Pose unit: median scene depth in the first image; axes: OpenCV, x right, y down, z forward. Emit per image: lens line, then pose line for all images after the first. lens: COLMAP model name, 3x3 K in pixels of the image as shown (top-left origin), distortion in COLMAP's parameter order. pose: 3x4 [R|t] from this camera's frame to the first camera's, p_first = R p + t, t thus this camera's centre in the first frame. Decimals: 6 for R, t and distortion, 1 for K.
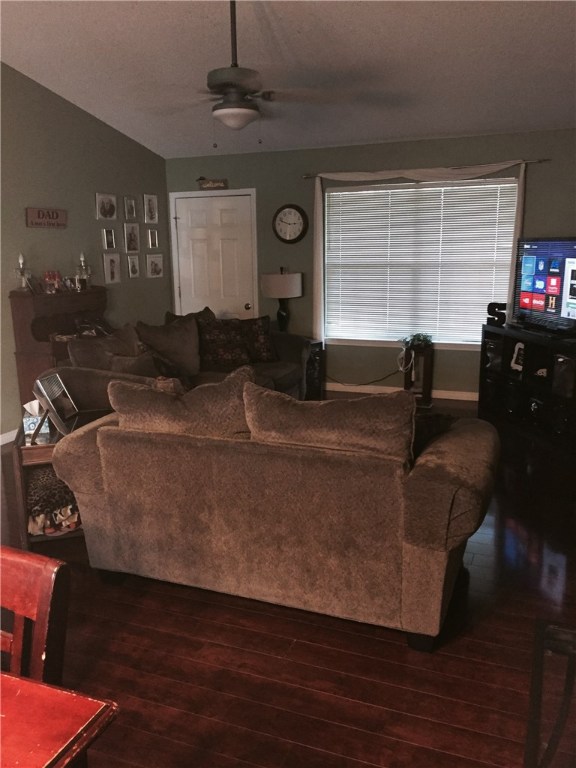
lens RADIAL K [[653.0, 0, 288.0], [0, 653.0, 384.0], [0, 0, 1]] dist [0.082305, -0.001349]
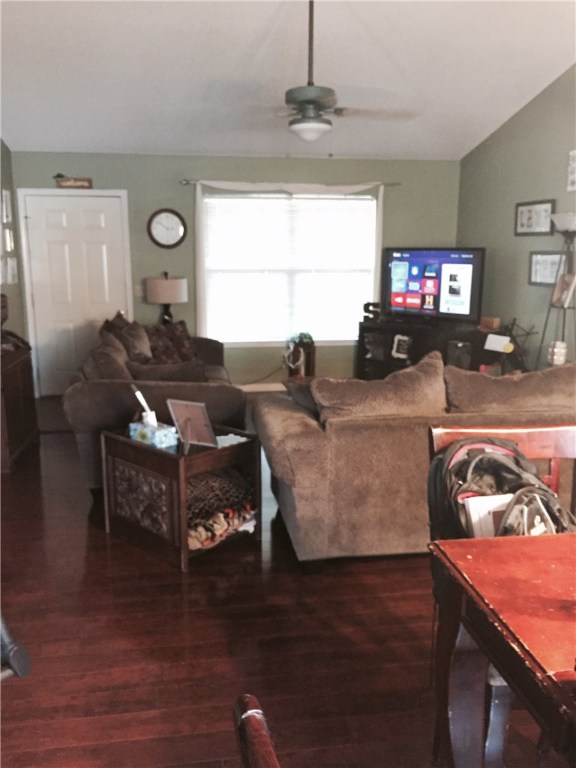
lens RADIAL K [[665.8, 0, 288.0], [0, 665.8, 384.0], [0, 0, 1]] dist [0.085700, -0.006229]
pose [[0.867646, -0.086003, 0.489688, -0.422913], [0.093377, 0.995586, 0.009403, -0.004404], [-0.488336, 0.037567, 0.871847, 0.047616]]
